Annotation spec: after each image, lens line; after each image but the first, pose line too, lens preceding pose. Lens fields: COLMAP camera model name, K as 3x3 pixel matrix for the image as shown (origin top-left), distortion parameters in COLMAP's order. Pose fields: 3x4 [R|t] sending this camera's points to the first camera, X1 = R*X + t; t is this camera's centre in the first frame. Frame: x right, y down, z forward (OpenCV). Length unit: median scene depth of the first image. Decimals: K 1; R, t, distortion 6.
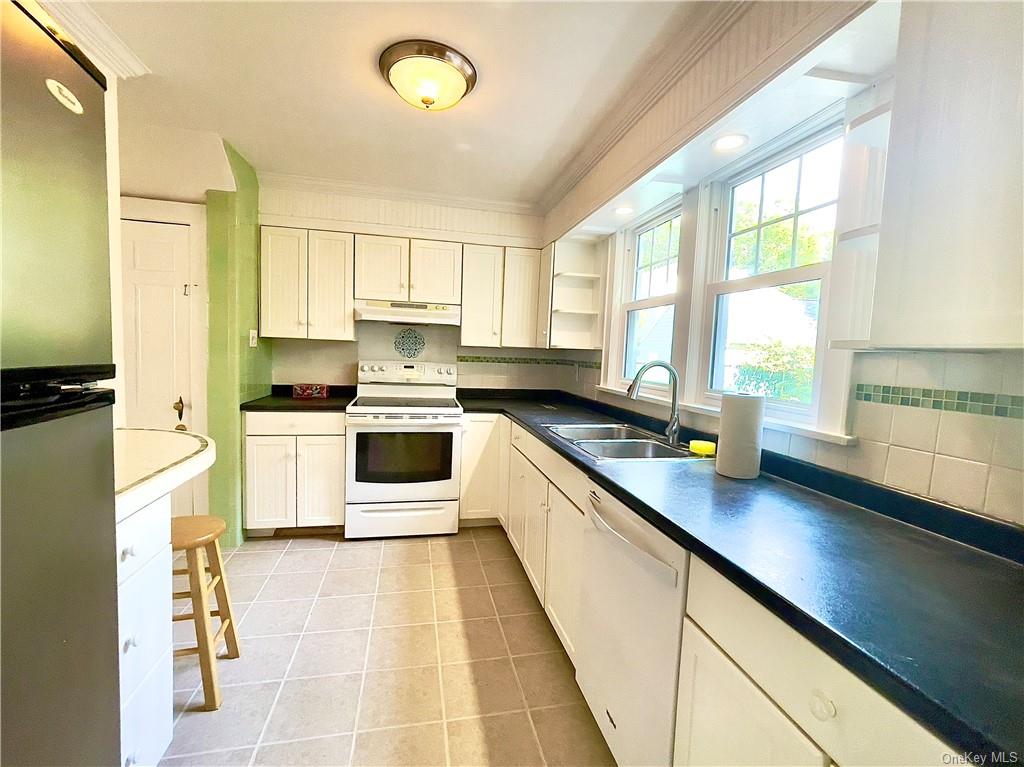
lens RADIAL K [[454.1, 0, 508.7], [0, 454.1, 384.8], [0, 0, 1]] dist [0.002962, 0.000449]
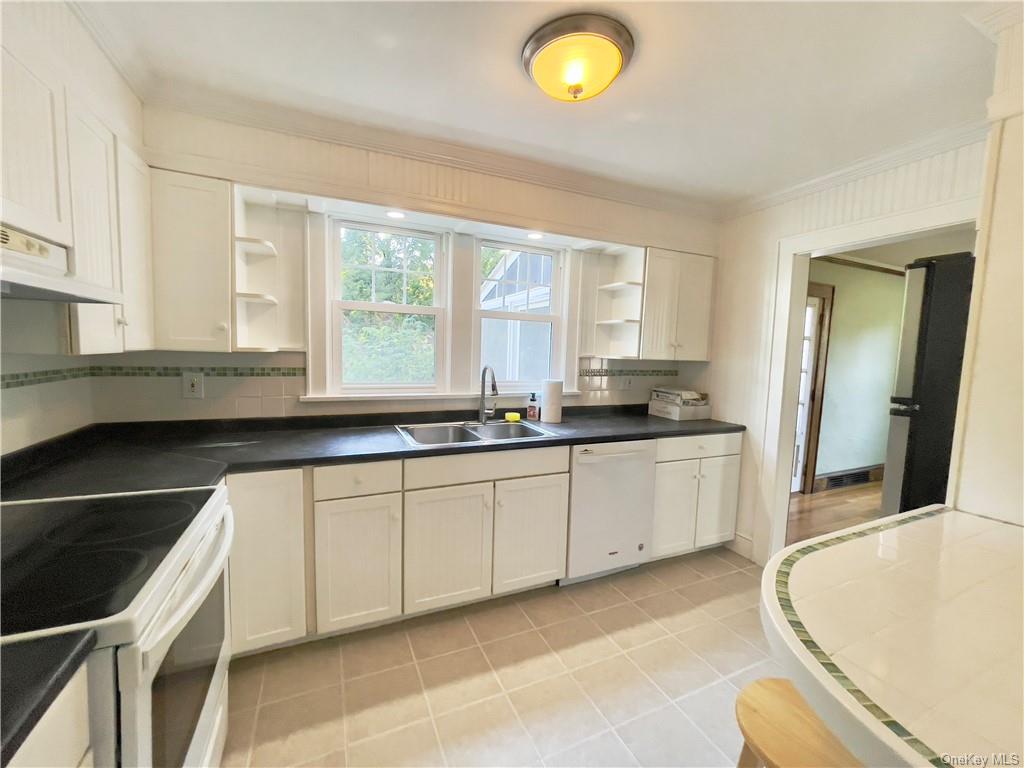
lens RADIAL K [[417.5, 0, 510.0], [0, 417.5, 384.7], [0, 0, 1]] dist [-0.003777, -0.000489]
pose [[-0.204592, -0.124644, 0.970879, -0.603427], [0.036192, 0.990218, 0.134754, -0.106010], [-0.978178, 0.062707, -0.198080, 0.793643]]
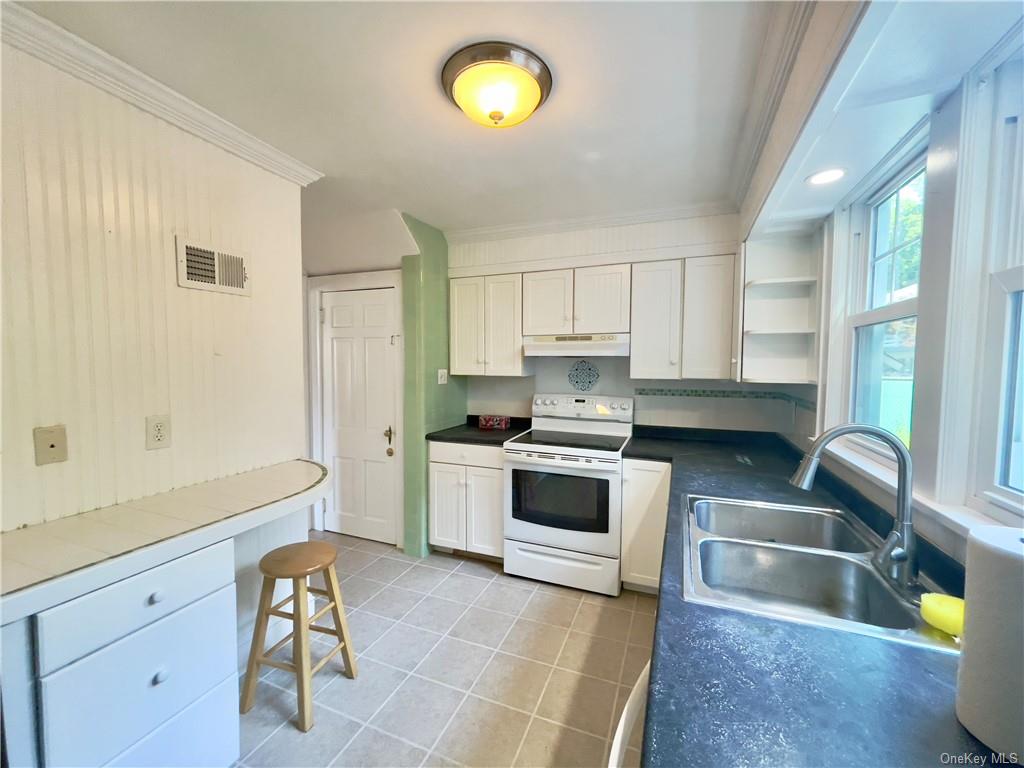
lens RADIAL K [[417.5, 0, 511.9], [0, 417.5, 384.9], [0, 0, 1]] dist [-0.003777, -0.000489]
pose [[0.827486, -0.003366, -0.561476, 0.175971], [-0.015531, 0.999462, -0.028881, -0.052320], [0.561271, 0.032618, 0.826989, 0.223019]]
